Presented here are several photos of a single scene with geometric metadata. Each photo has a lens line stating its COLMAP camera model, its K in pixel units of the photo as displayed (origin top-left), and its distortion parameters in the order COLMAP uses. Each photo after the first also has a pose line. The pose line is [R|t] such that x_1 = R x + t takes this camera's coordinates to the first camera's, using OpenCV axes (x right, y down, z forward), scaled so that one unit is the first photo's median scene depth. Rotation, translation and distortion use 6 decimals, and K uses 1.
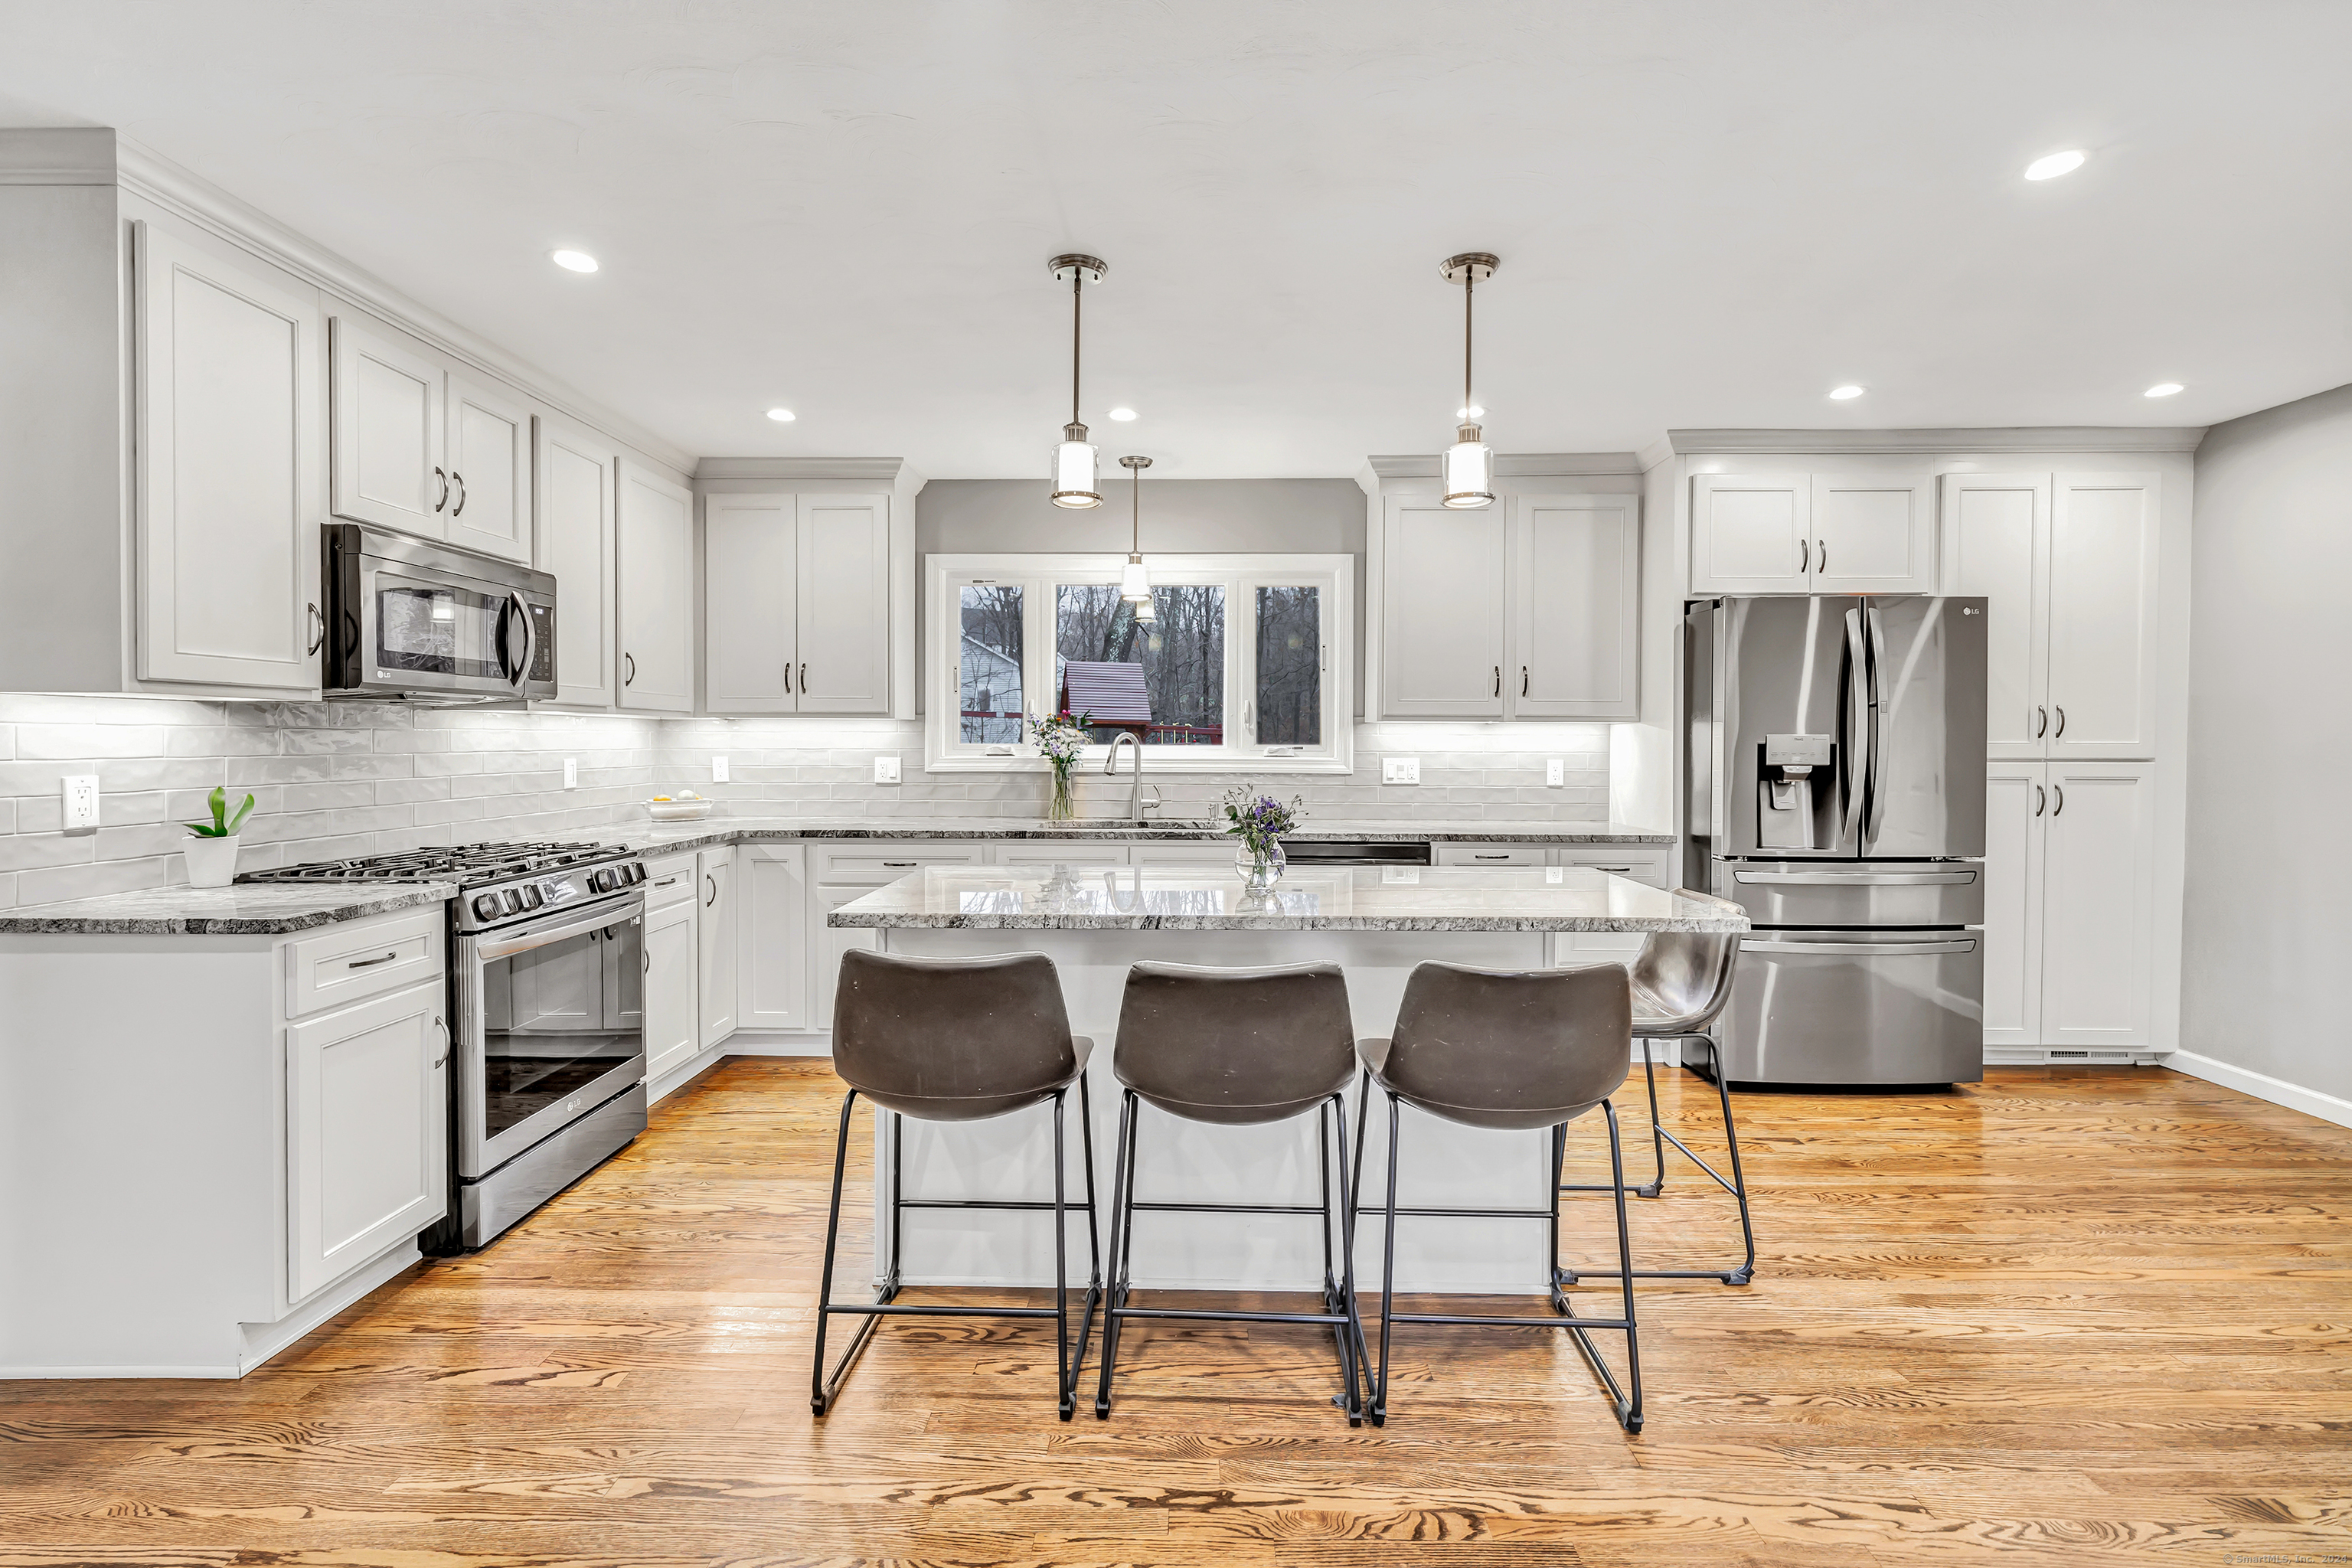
lens RADIAL K [[1045.8, 0, 1167.4], [0, 1045.8, 760.2], [0, 0, 1]] dist [-0.000691, -0.000447]
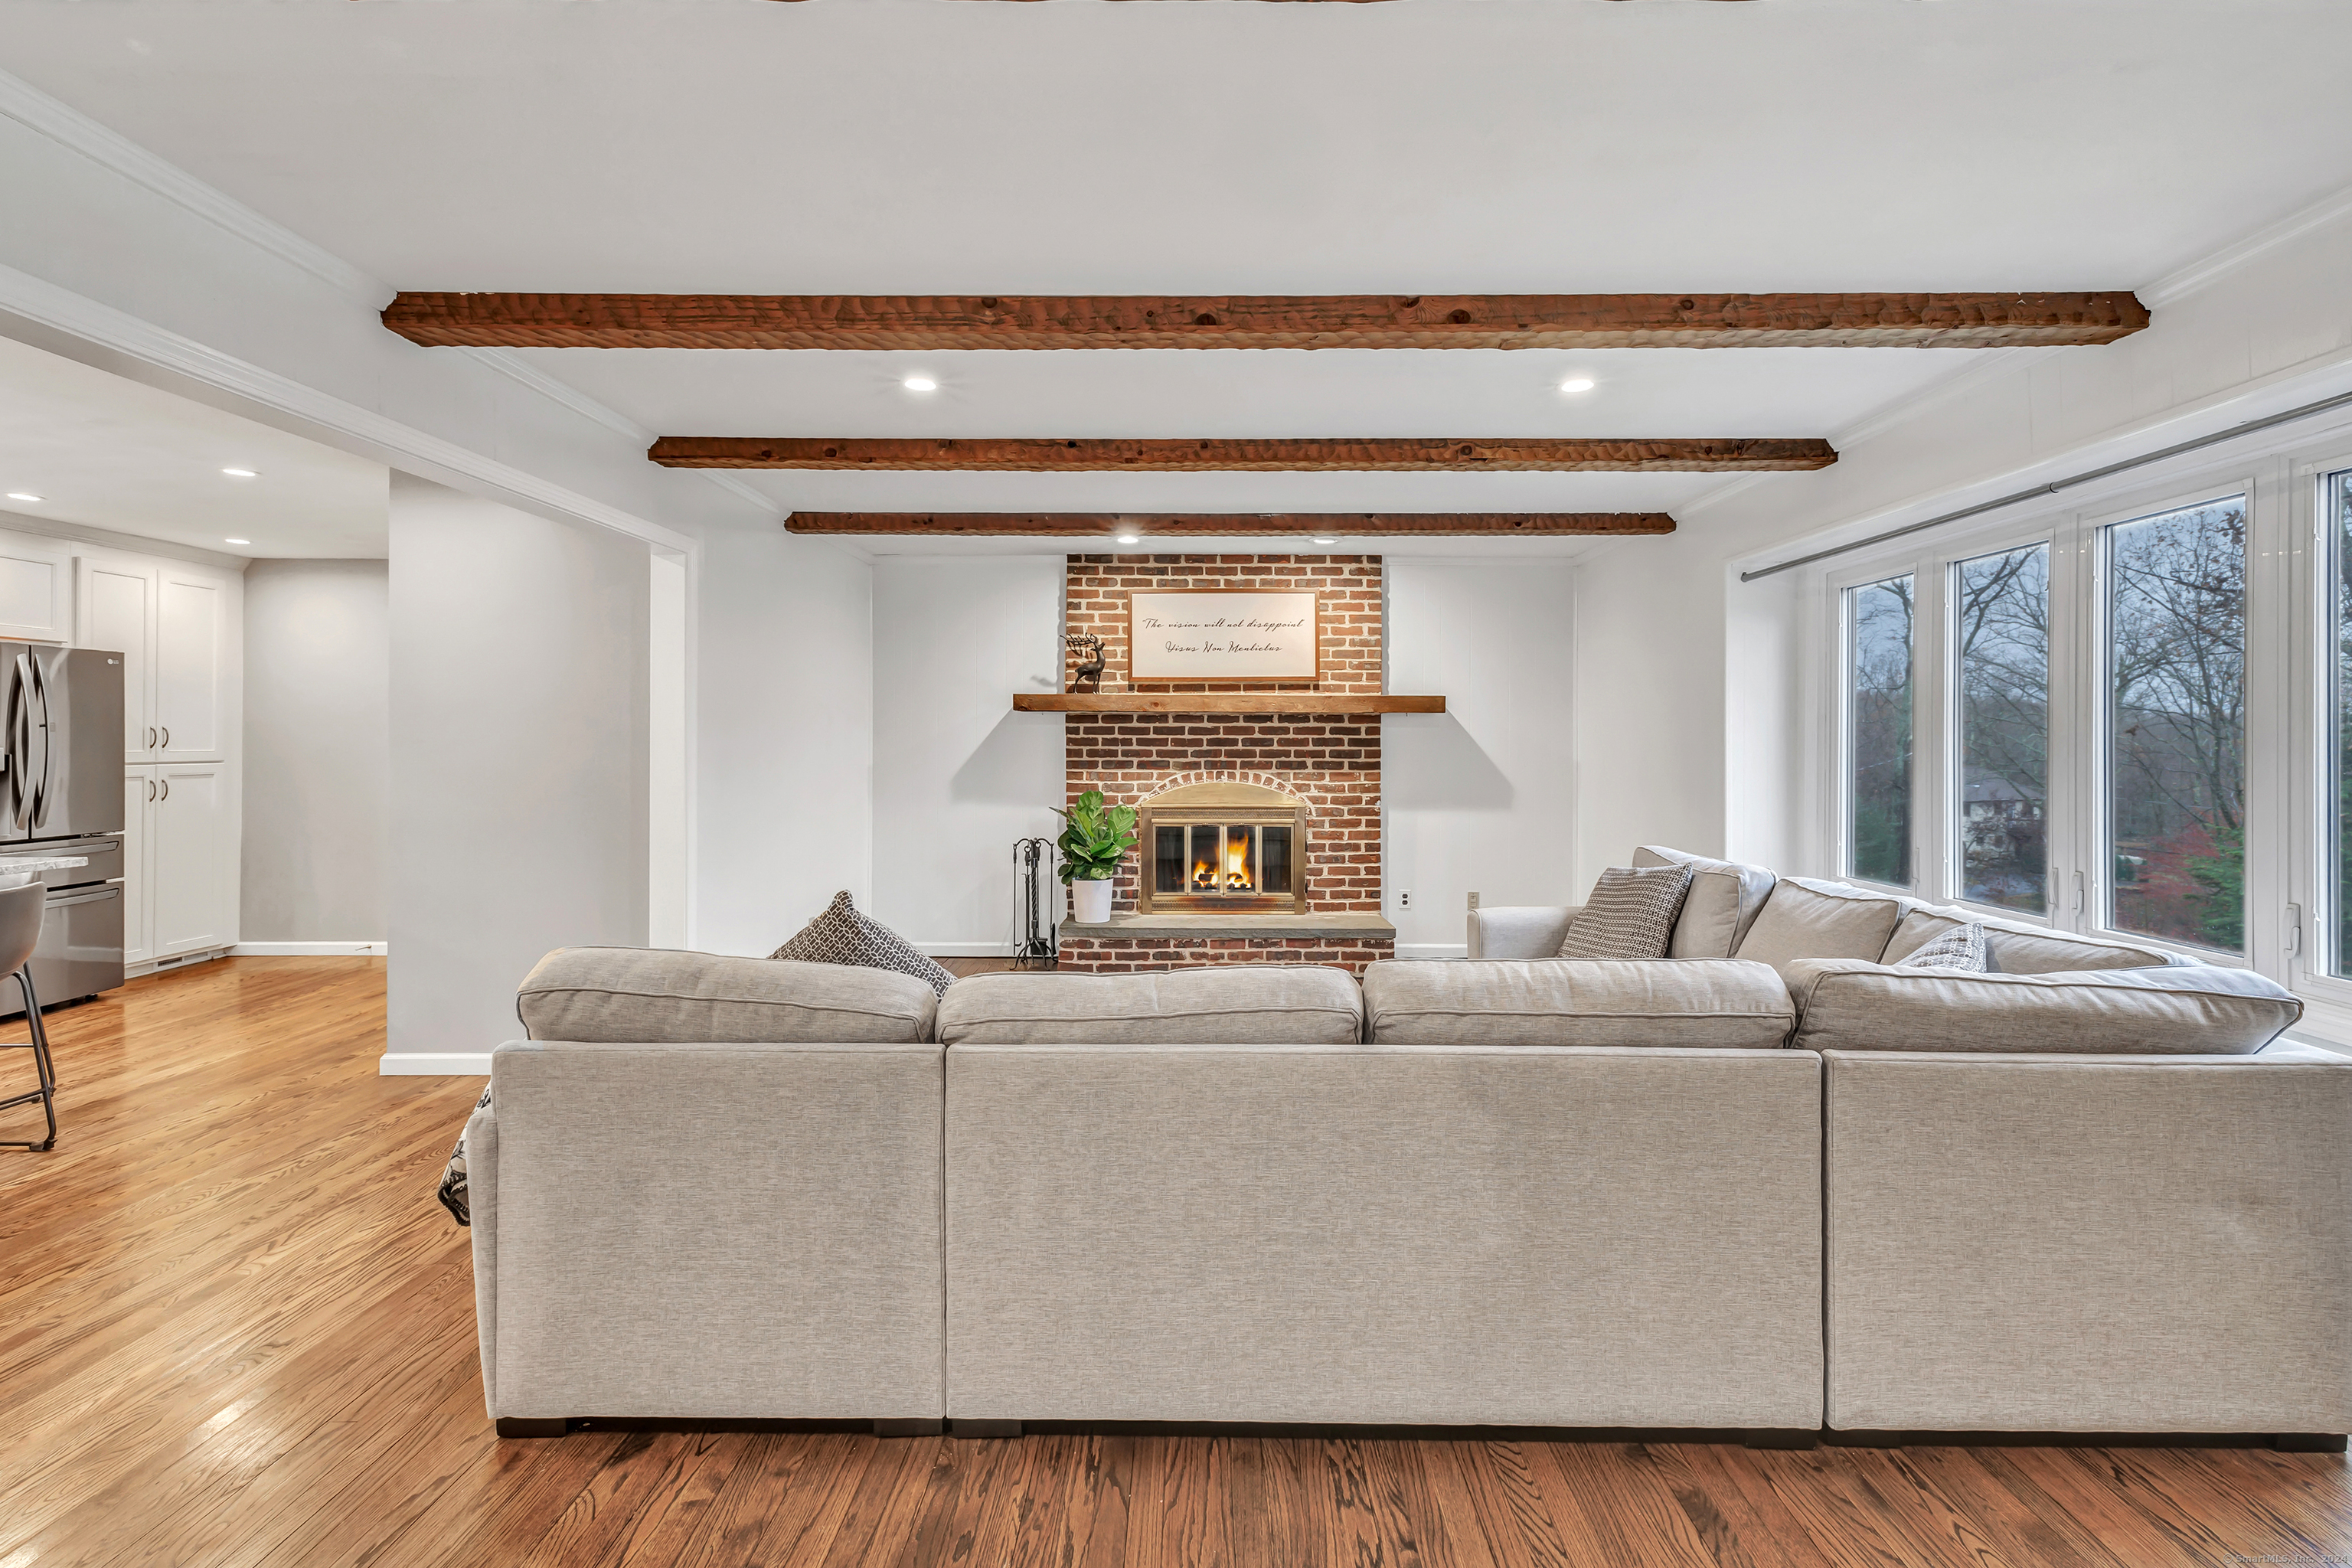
lens RADIAL K [[1012.6, 0, 1172.1], [0, 1012.6, 736.1], [0, 0, 1]] dist [-0.000940, -0.000332]
pose [[-0.017231, 0.003367, 0.999846, -0.625232], [0.018247, 0.999829, -0.003052, -0.007846], [-0.999685, 0.018191, -0.017289, -0.421012]]
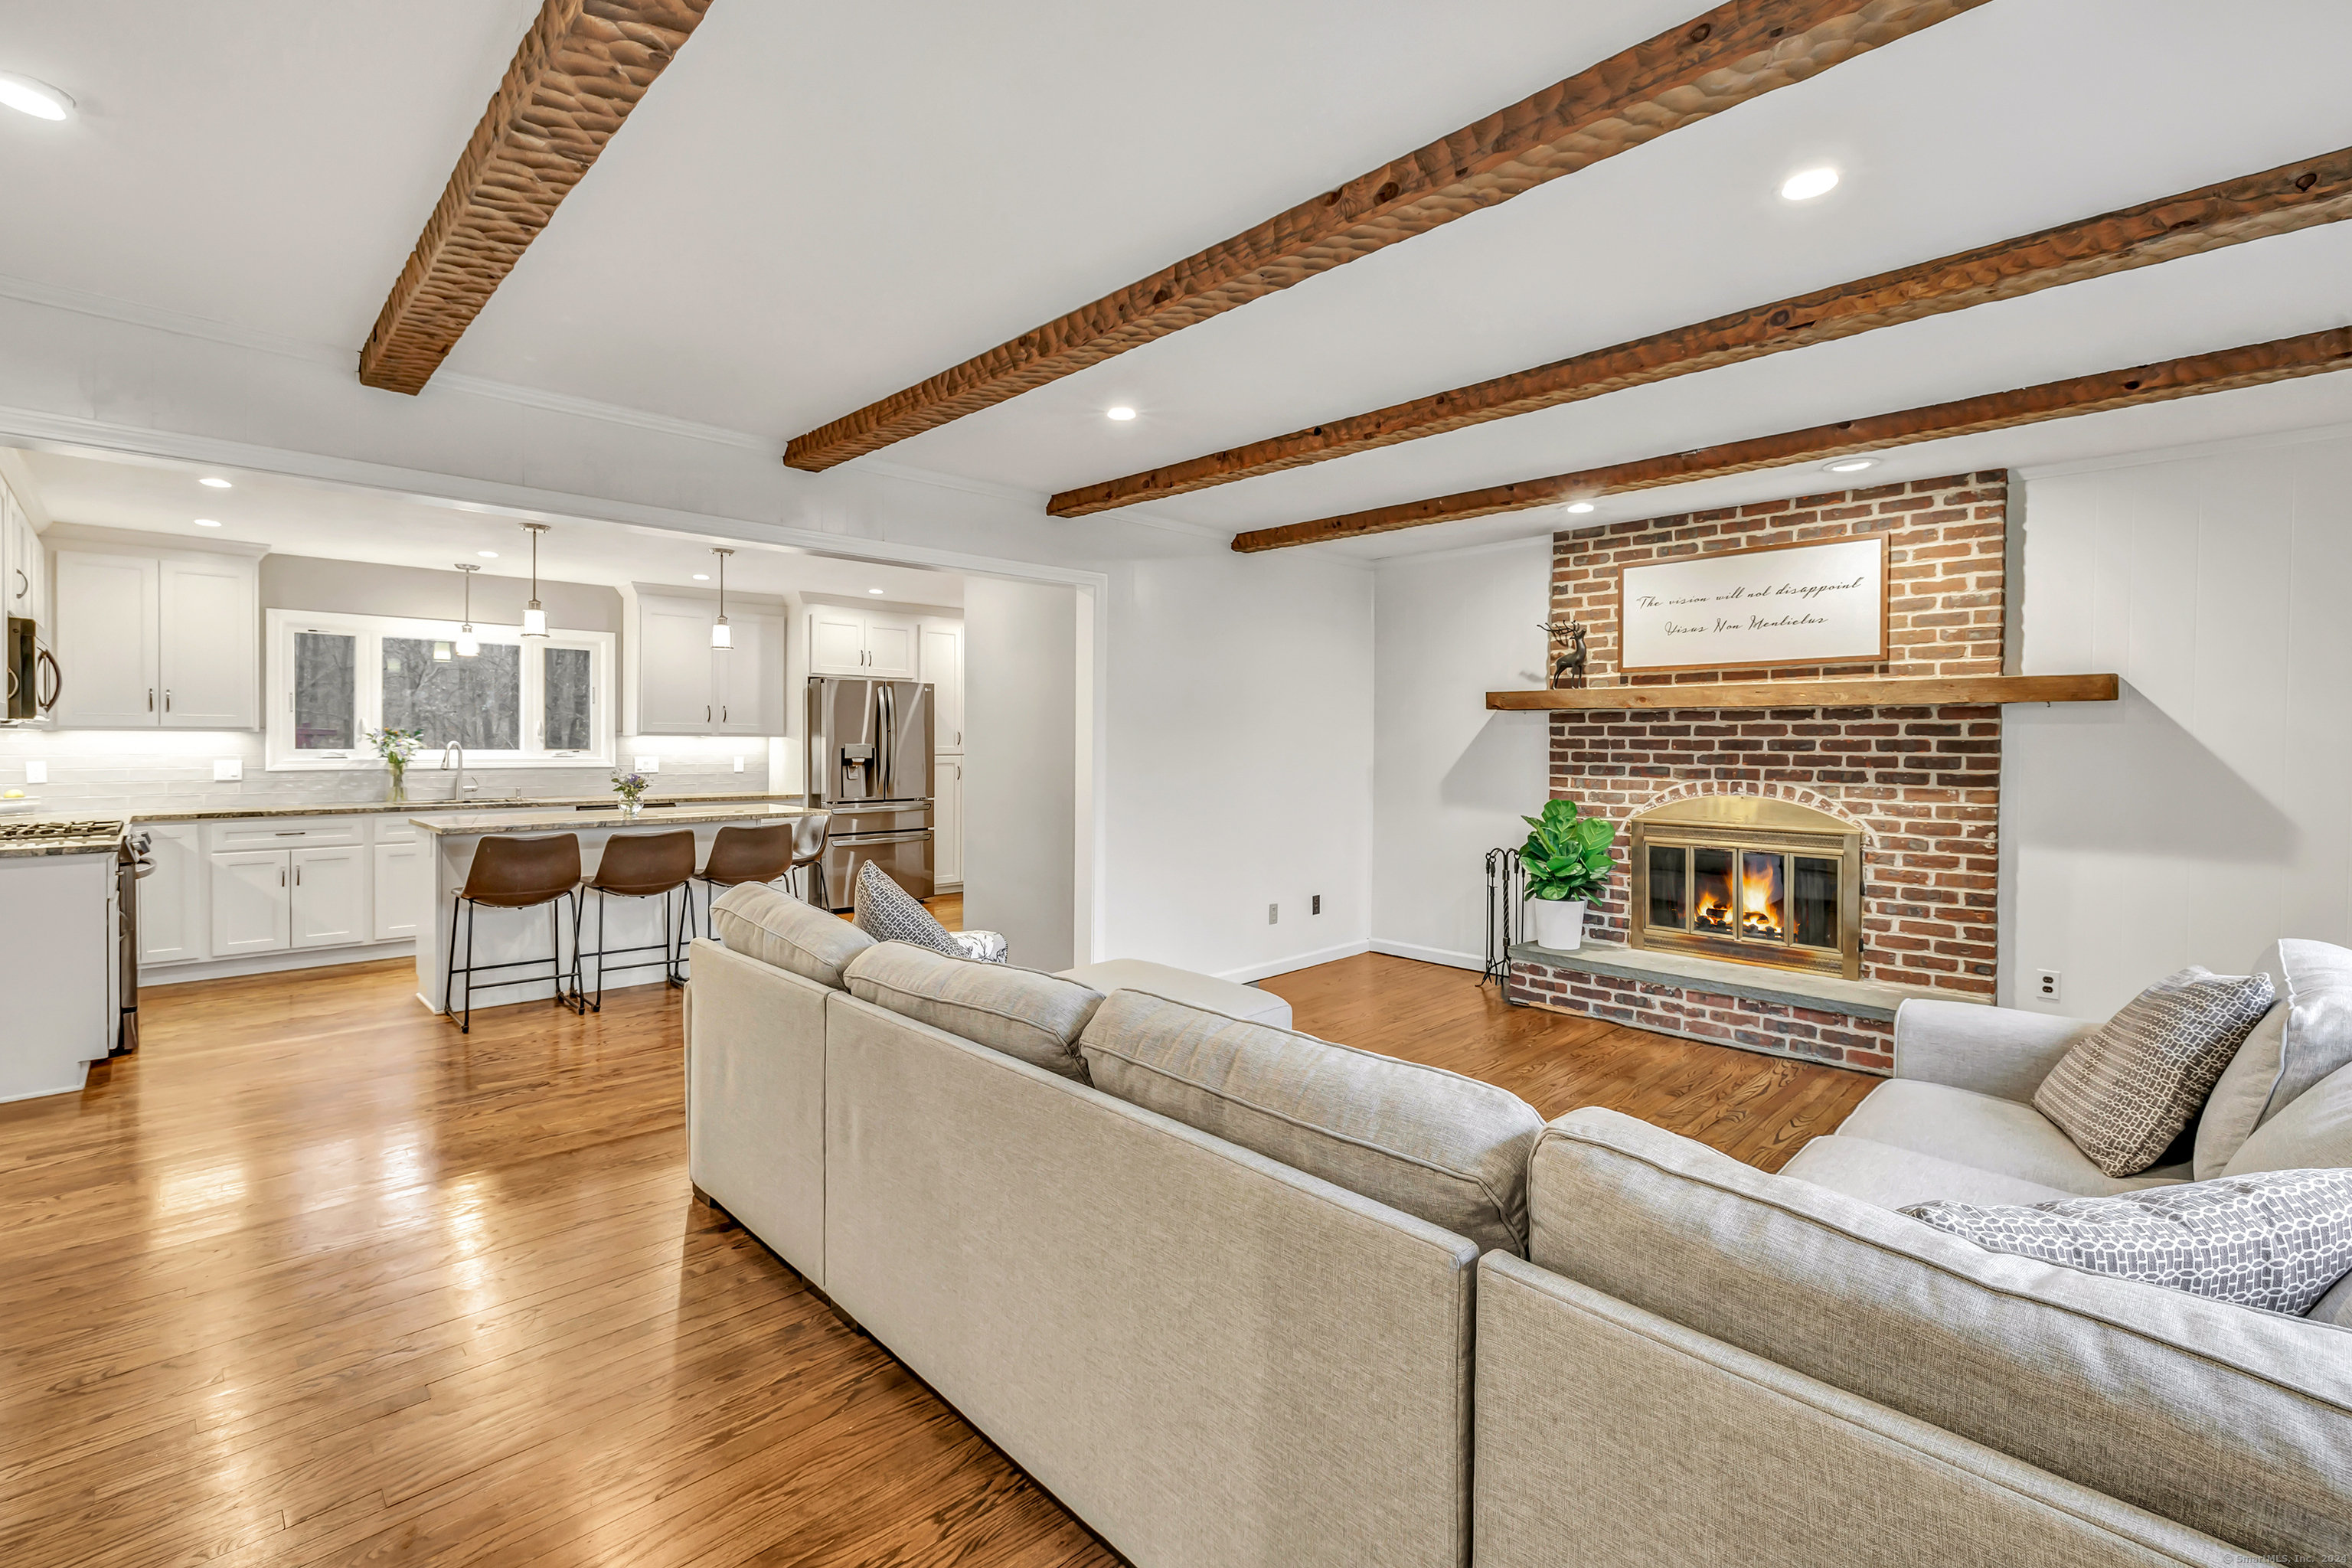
lens RADIAL K [[1012.1, 0, 1178.7], [0, 1012.1, 753.3], [0, 0, 1]] dist [0.000370, 0.000212]
pose [[0.688402, -0.007419, 0.725291, -0.429250], [0.010401, 0.999946, 0.000357, 0.000442], [-0.725255, 0.007297, 0.688442, -0.861642]]
